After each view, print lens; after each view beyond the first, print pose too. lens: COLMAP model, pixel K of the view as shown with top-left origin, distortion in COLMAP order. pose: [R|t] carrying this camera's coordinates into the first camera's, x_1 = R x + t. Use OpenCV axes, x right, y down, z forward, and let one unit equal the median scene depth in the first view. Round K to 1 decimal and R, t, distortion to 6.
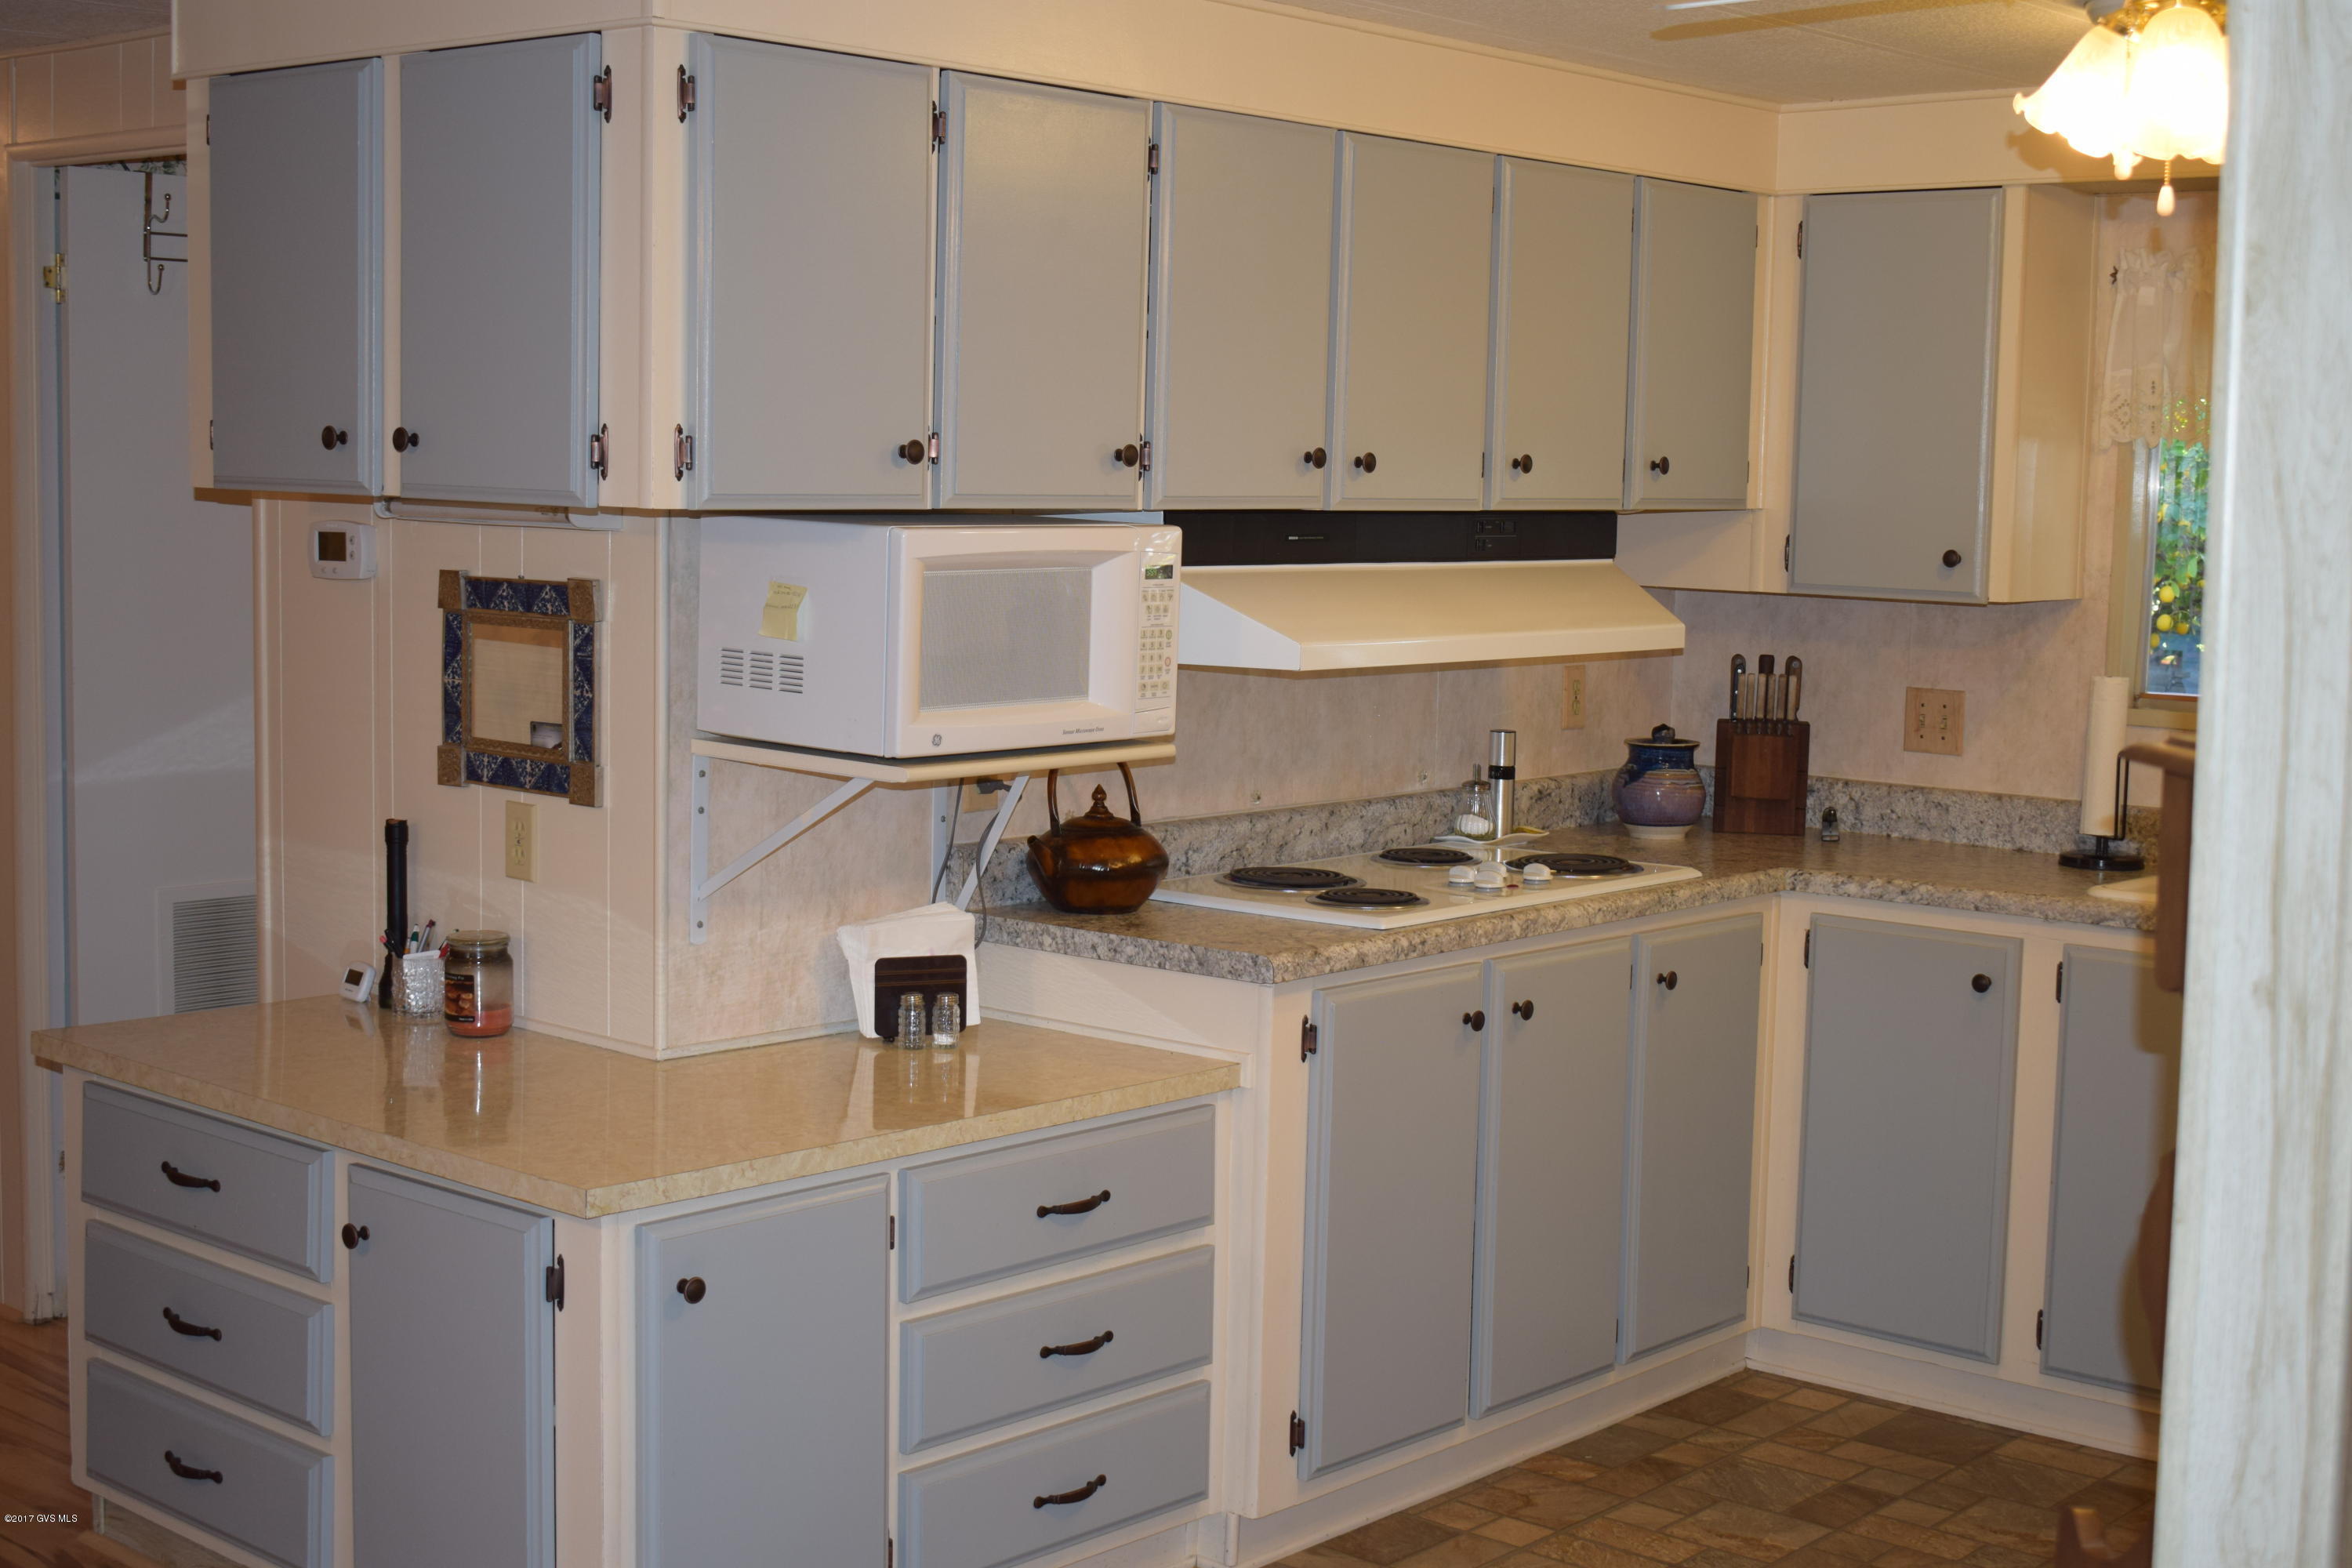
lens RADIAL K [[3065.1, 0, 1172.6], [0, 3065.1, 790.3], [0, 0, 1]] dist [-0.018623, 0.000000]
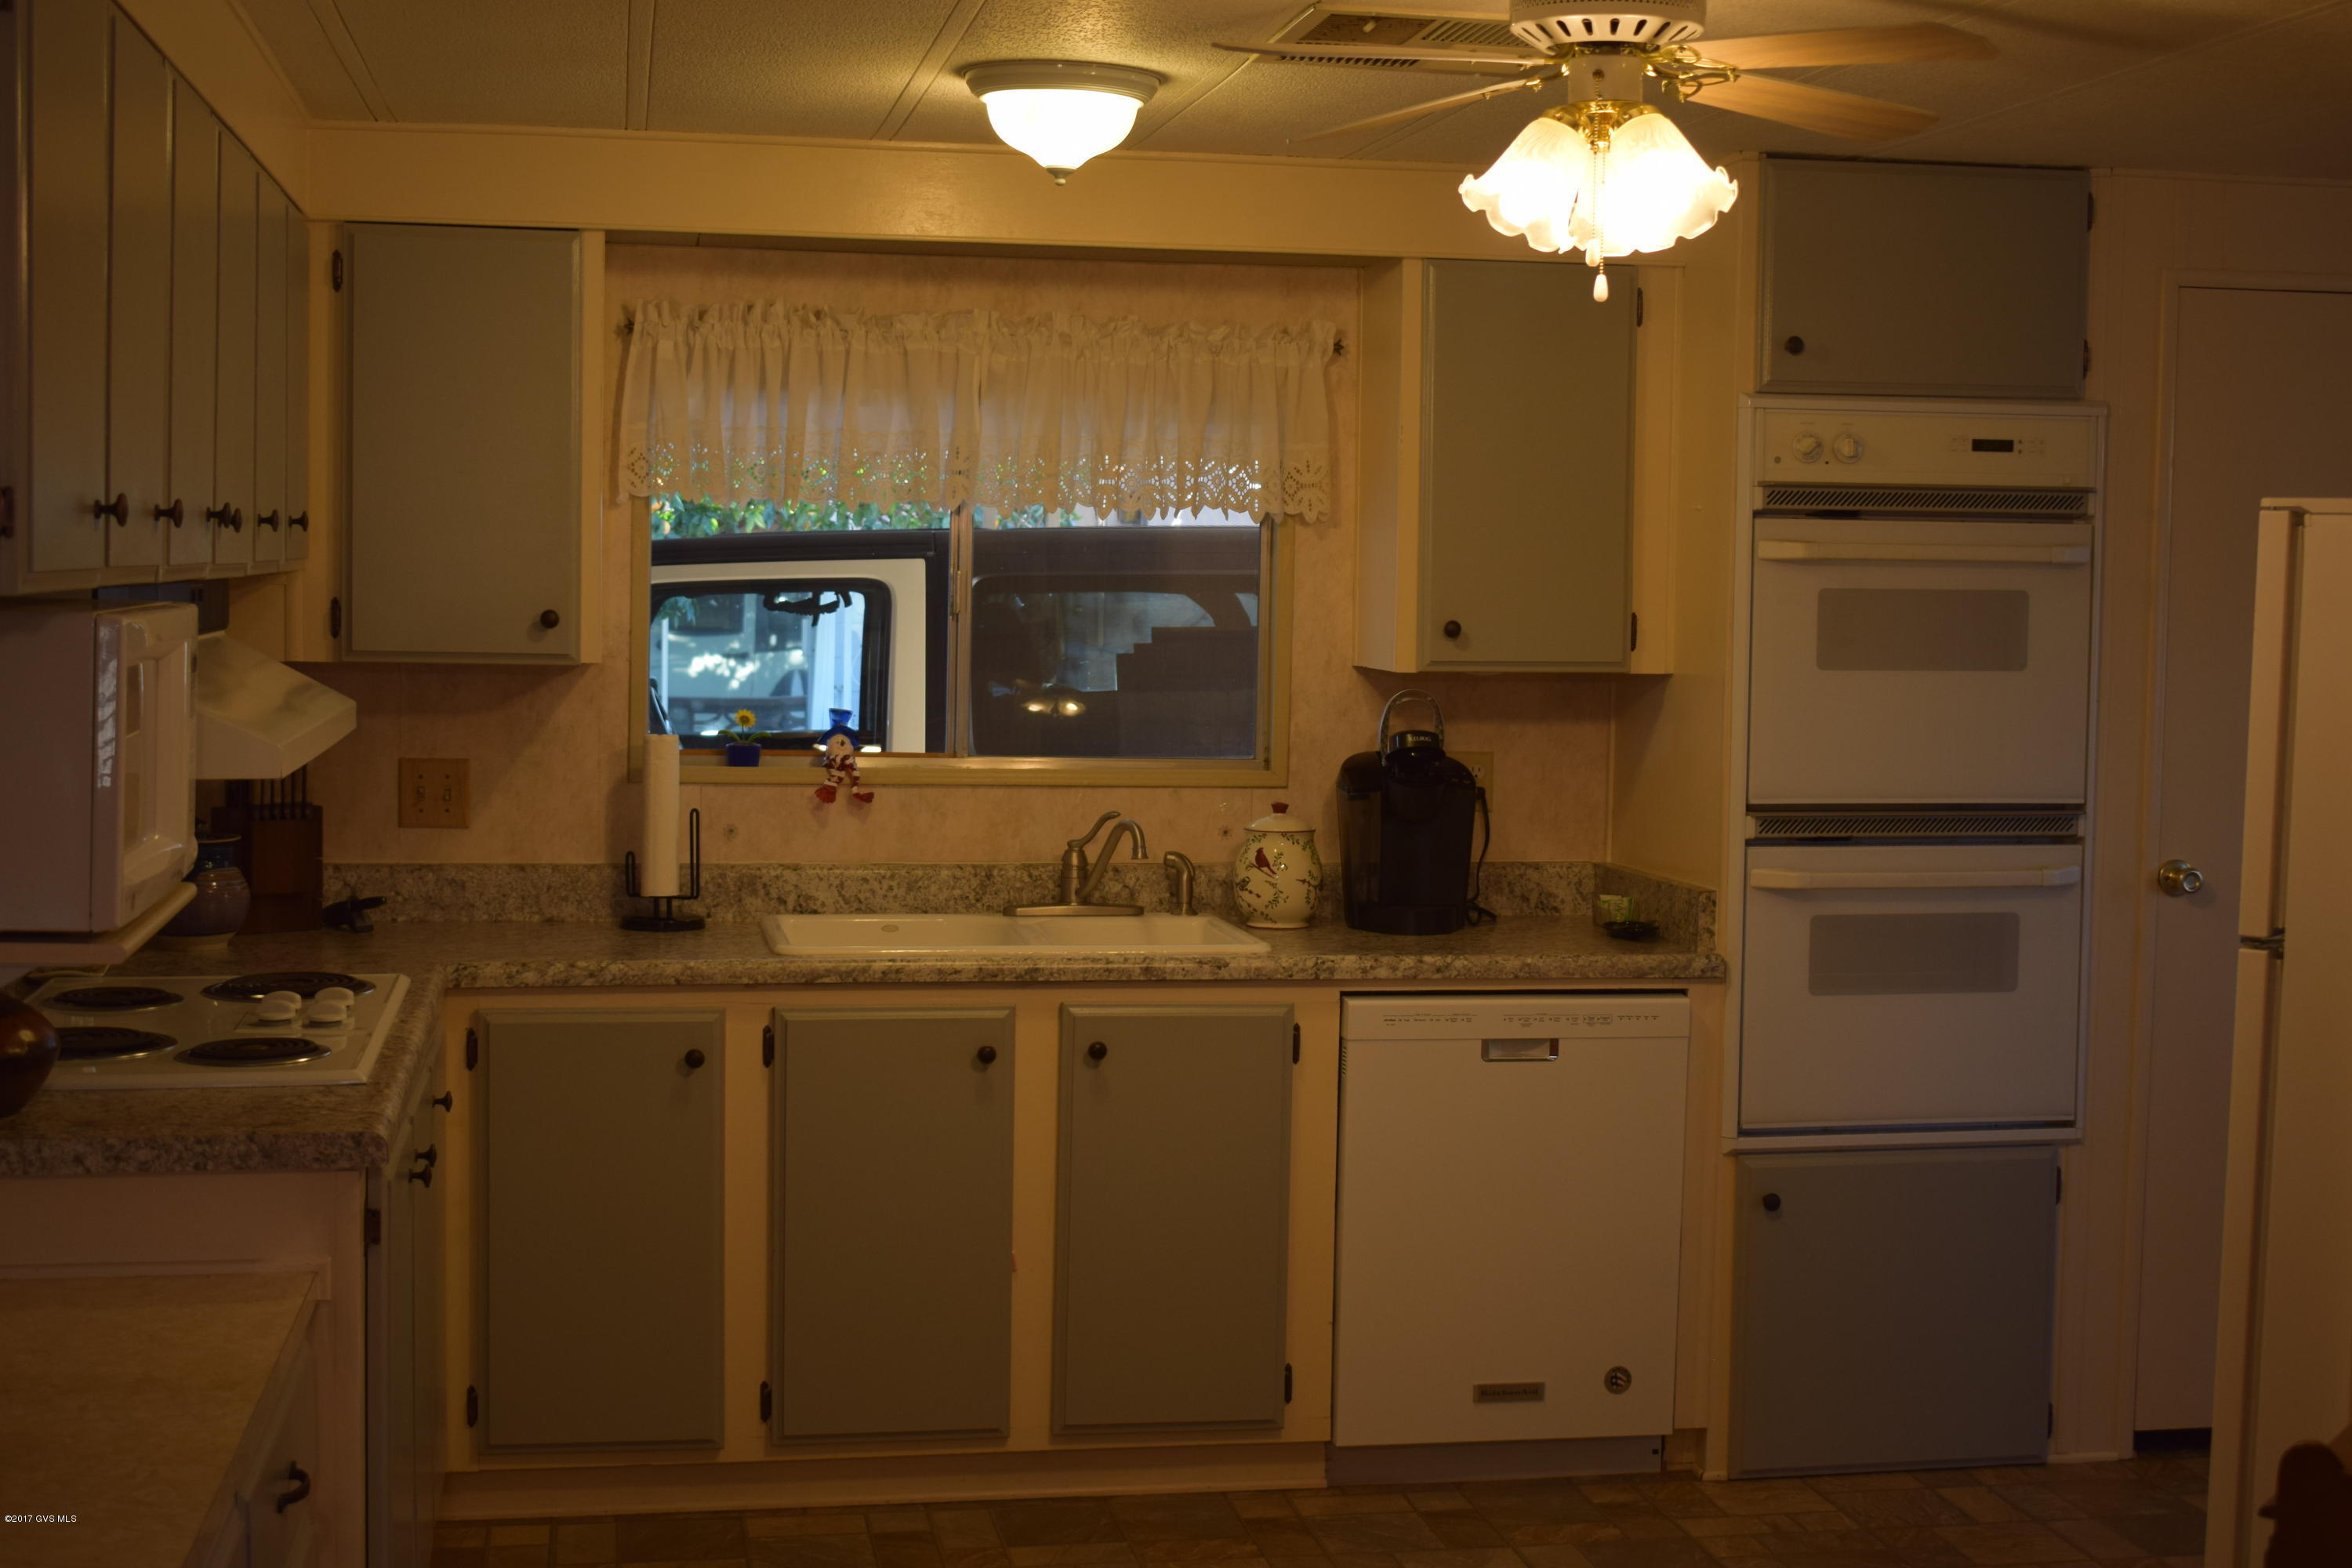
lens RADIAL K [[3065.1, 0, 1171.7], [0, 3065.1, 772.8], [0, 0, 1]] dist [-0.018623, 0.000000]
pose [[0.619378, -0.062874, 0.782571, -0.351455], [0.077678, 0.996805, 0.018607, -0.029405], [-0.781240, 0.049264, 0.622283, 0.250104]]
